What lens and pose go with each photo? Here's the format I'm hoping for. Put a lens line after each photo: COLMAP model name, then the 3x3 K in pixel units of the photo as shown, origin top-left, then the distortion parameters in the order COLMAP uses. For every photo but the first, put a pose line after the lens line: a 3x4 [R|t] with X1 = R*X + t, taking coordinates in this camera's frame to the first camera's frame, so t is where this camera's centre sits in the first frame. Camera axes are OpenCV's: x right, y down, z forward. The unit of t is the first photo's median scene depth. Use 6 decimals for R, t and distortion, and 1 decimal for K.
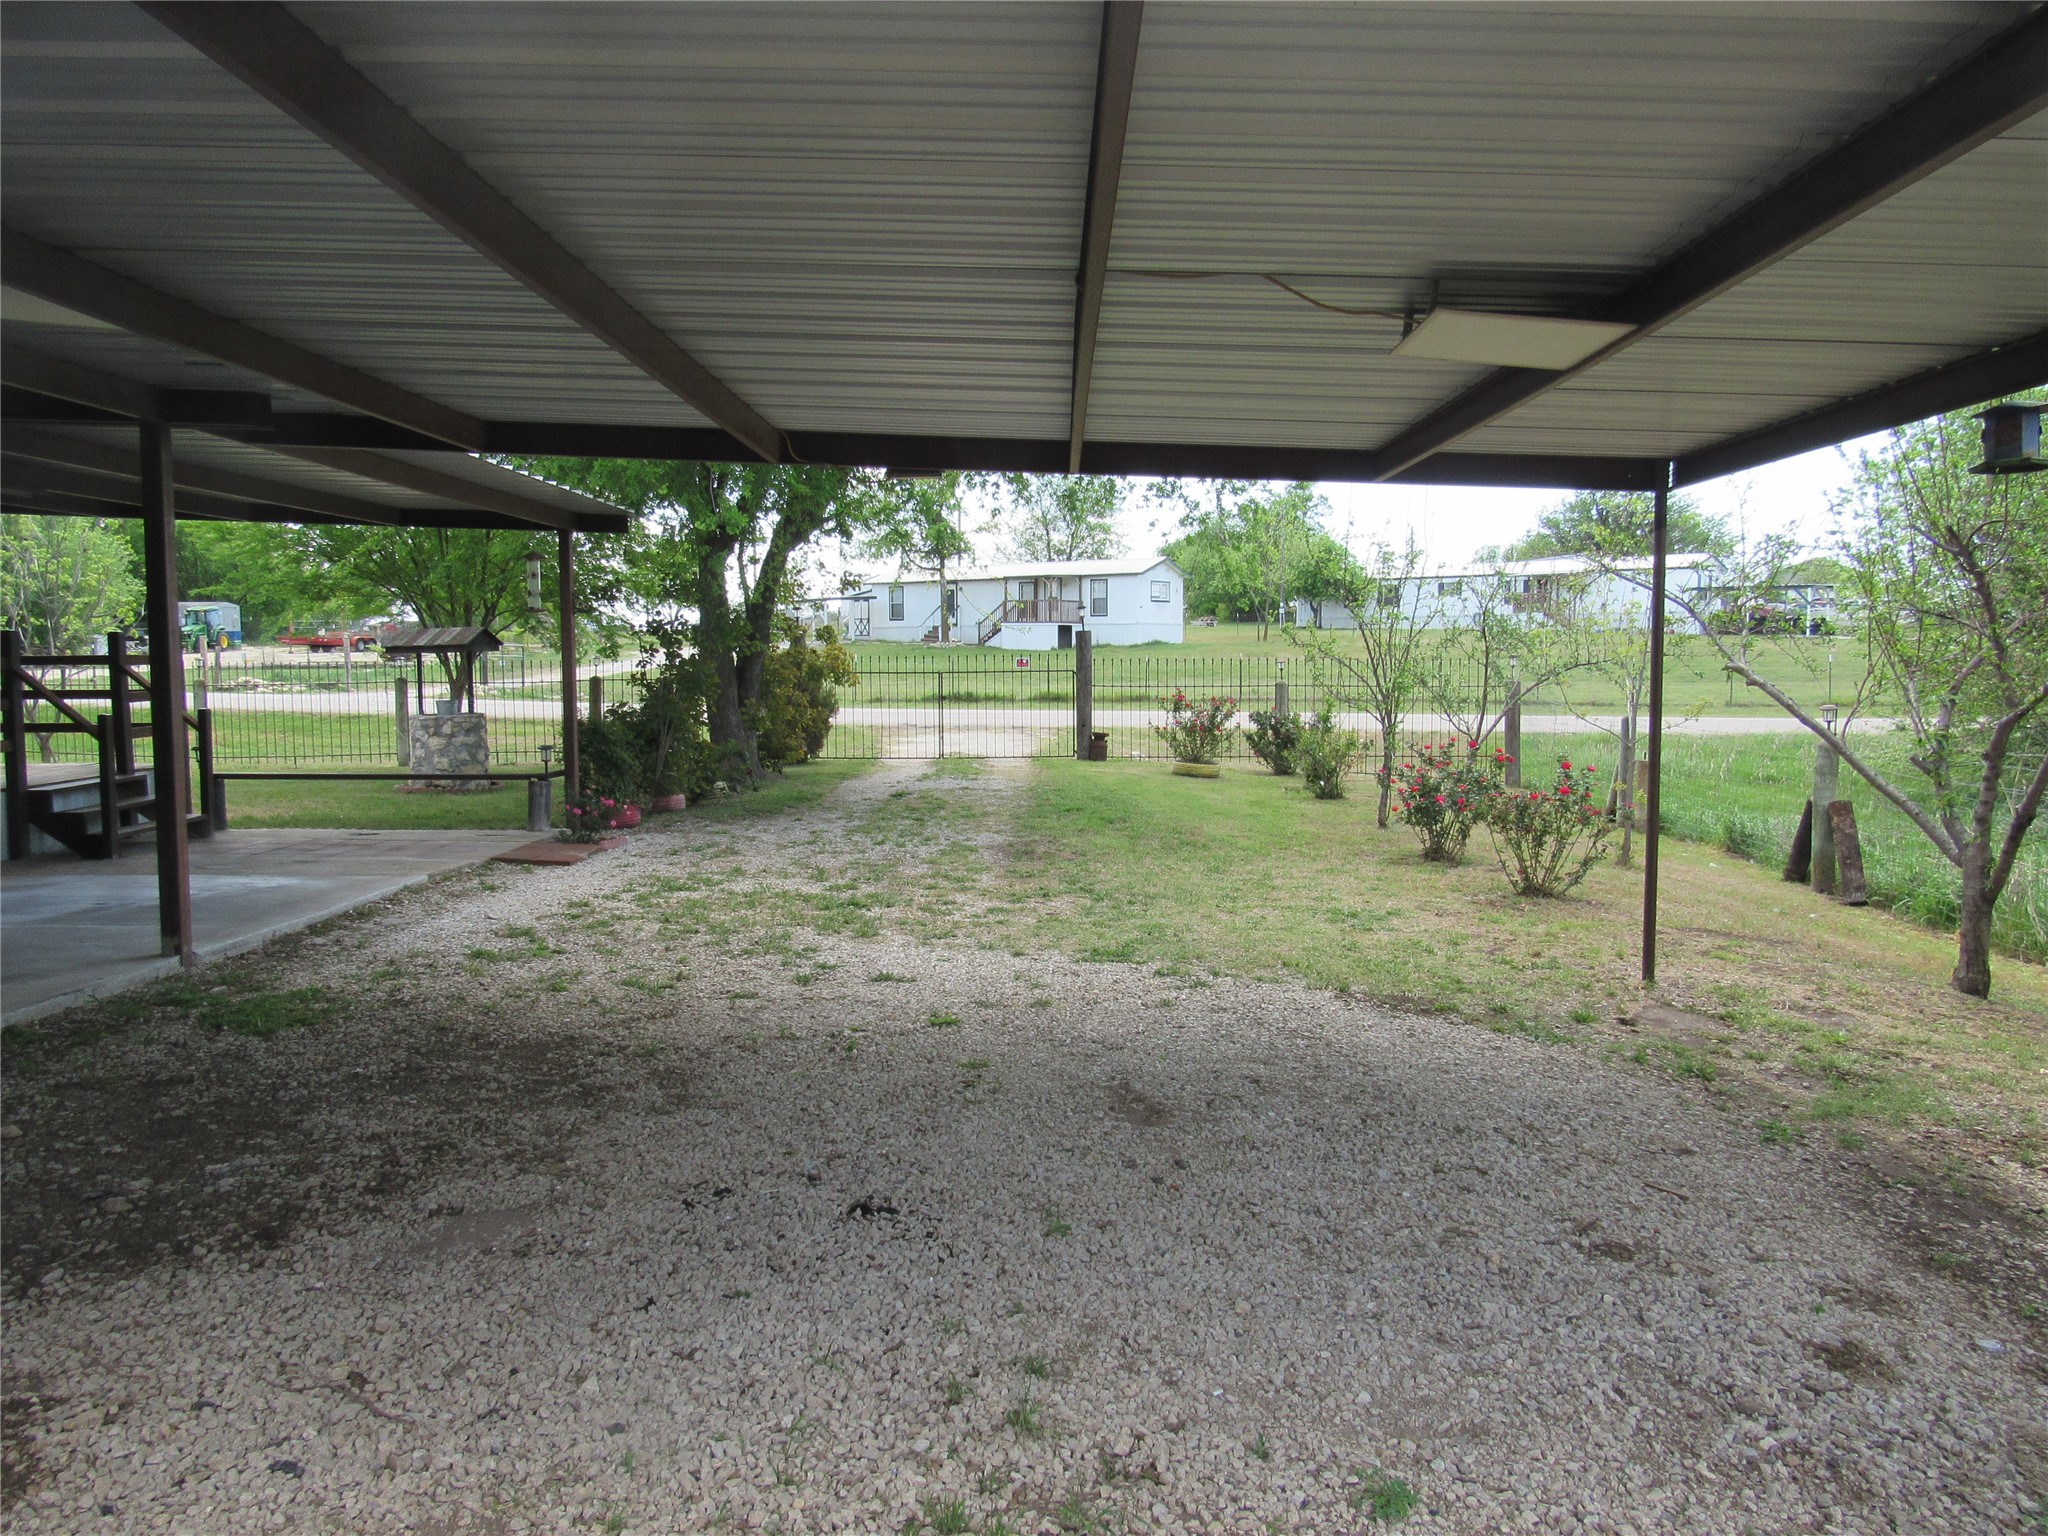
lens RADIAL K [[1480.4, 0, 1030.9], [0, 1480.4, 775.2], [0, 0, 1]] dist [-0.024239, 0.006026]
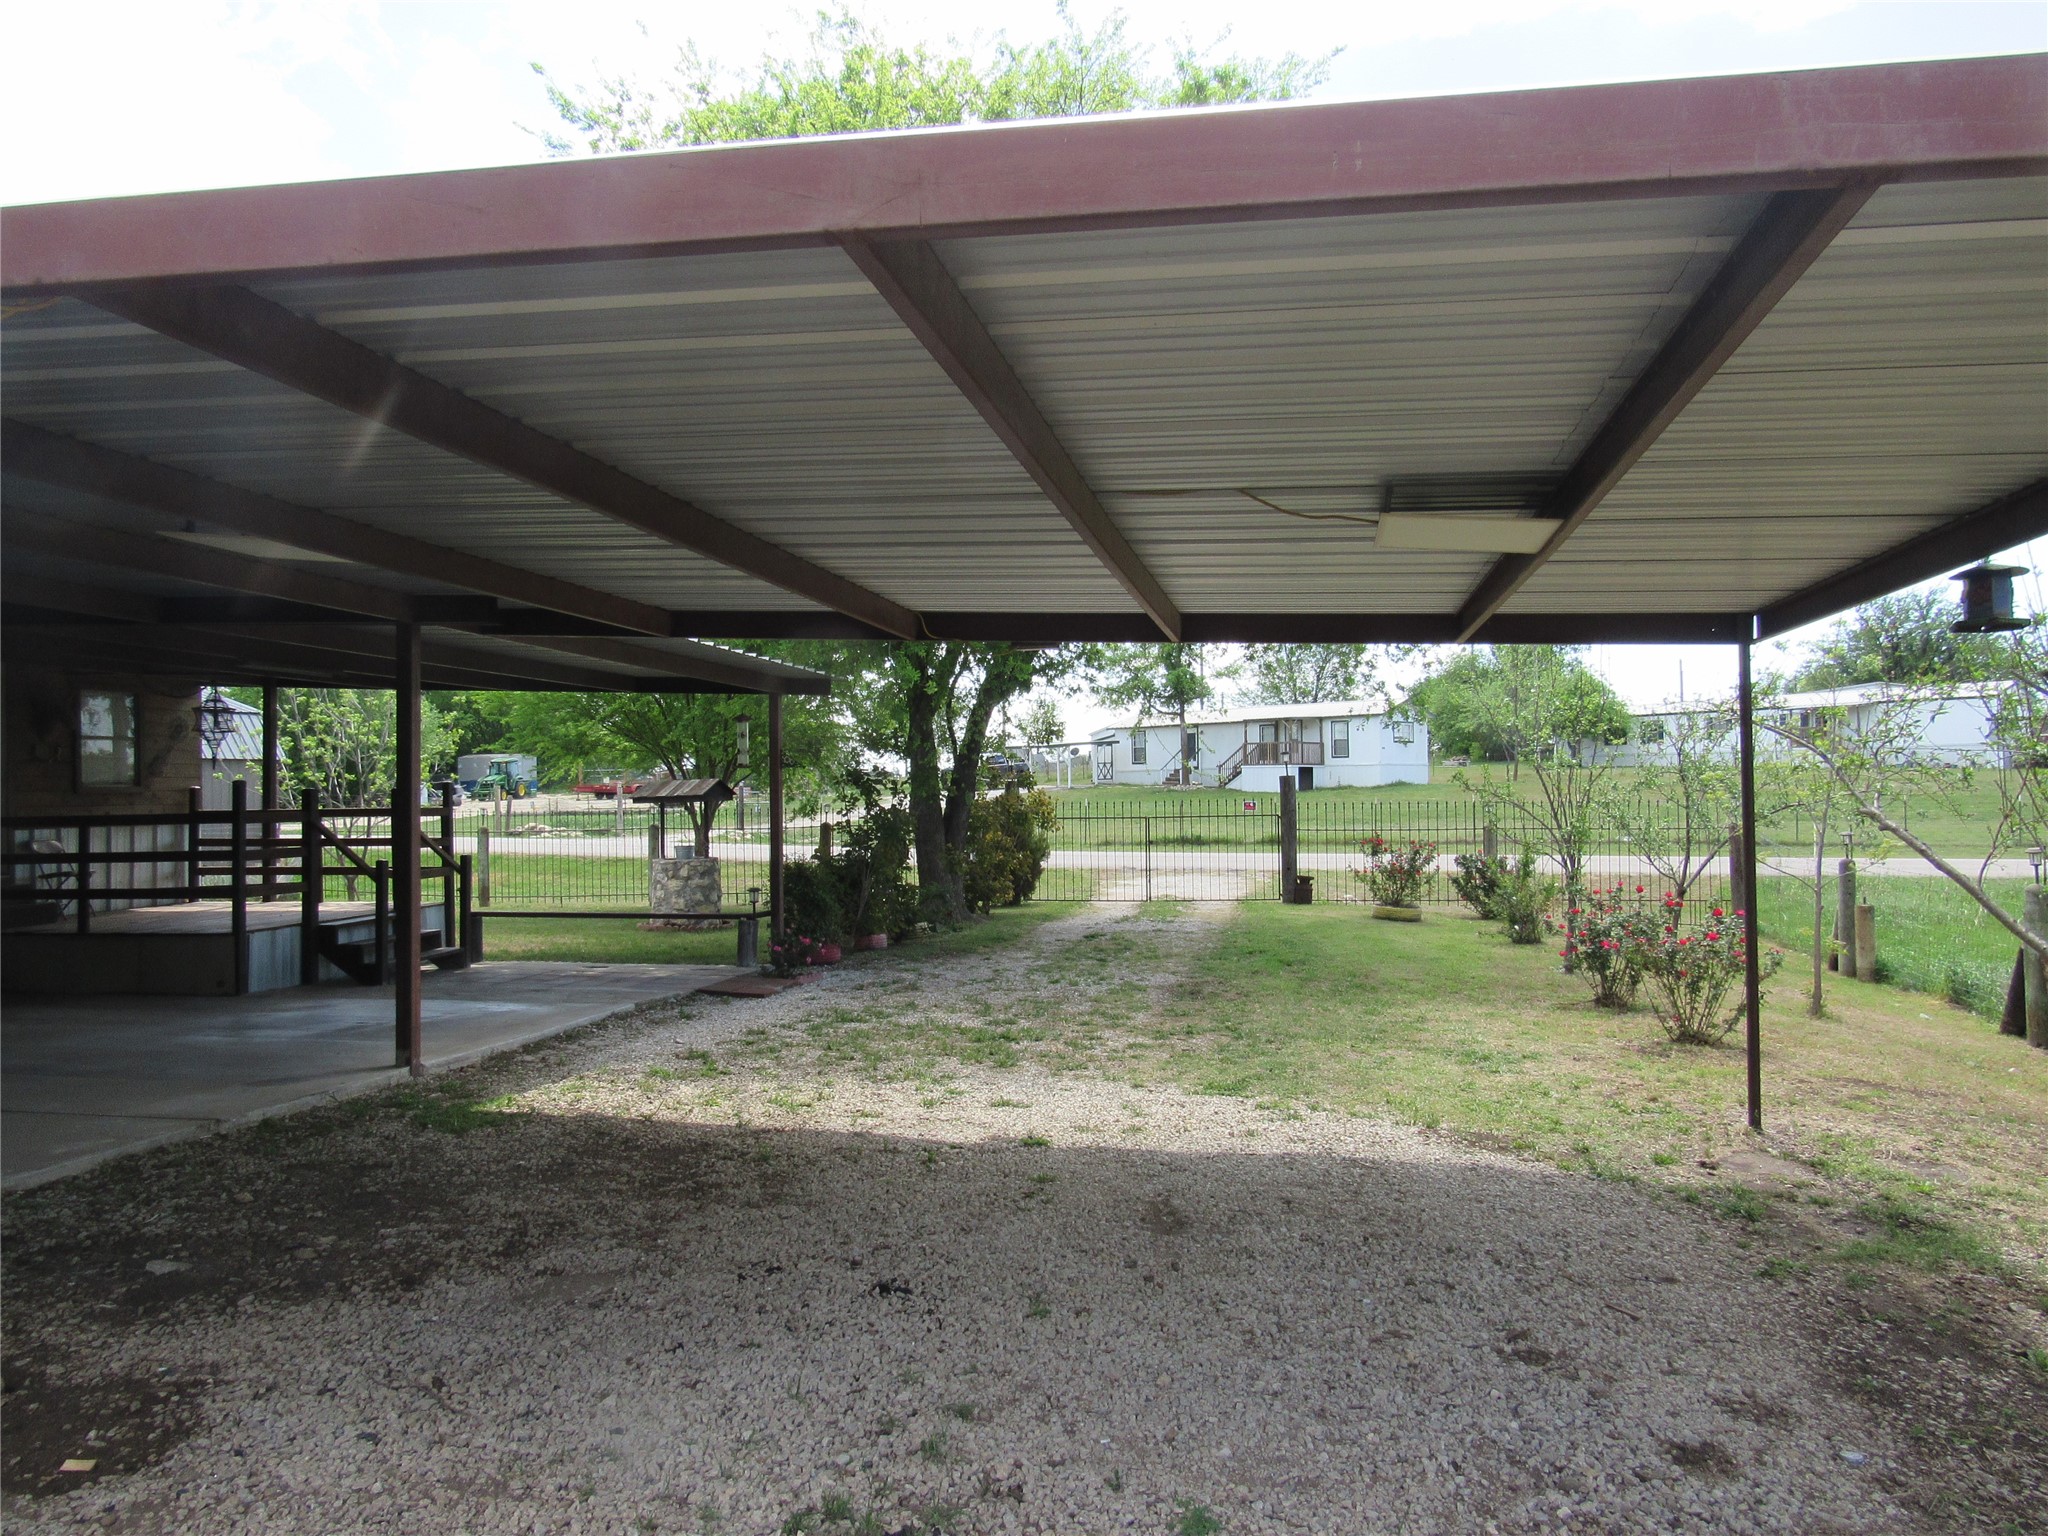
lens RADIAL K [[1480.4, 0, 1024.1], [0, 1480.4, 763.7], [0, 0, 1]] dist [-0.024239, 0.006026]
pose [[0.984409, -0.012132, -0.175476, 0.155553], [-0.006081, 0.994674, -0.102887, -0.000280], [0.175790, 0.102350, 0.979093, -0.127034]]
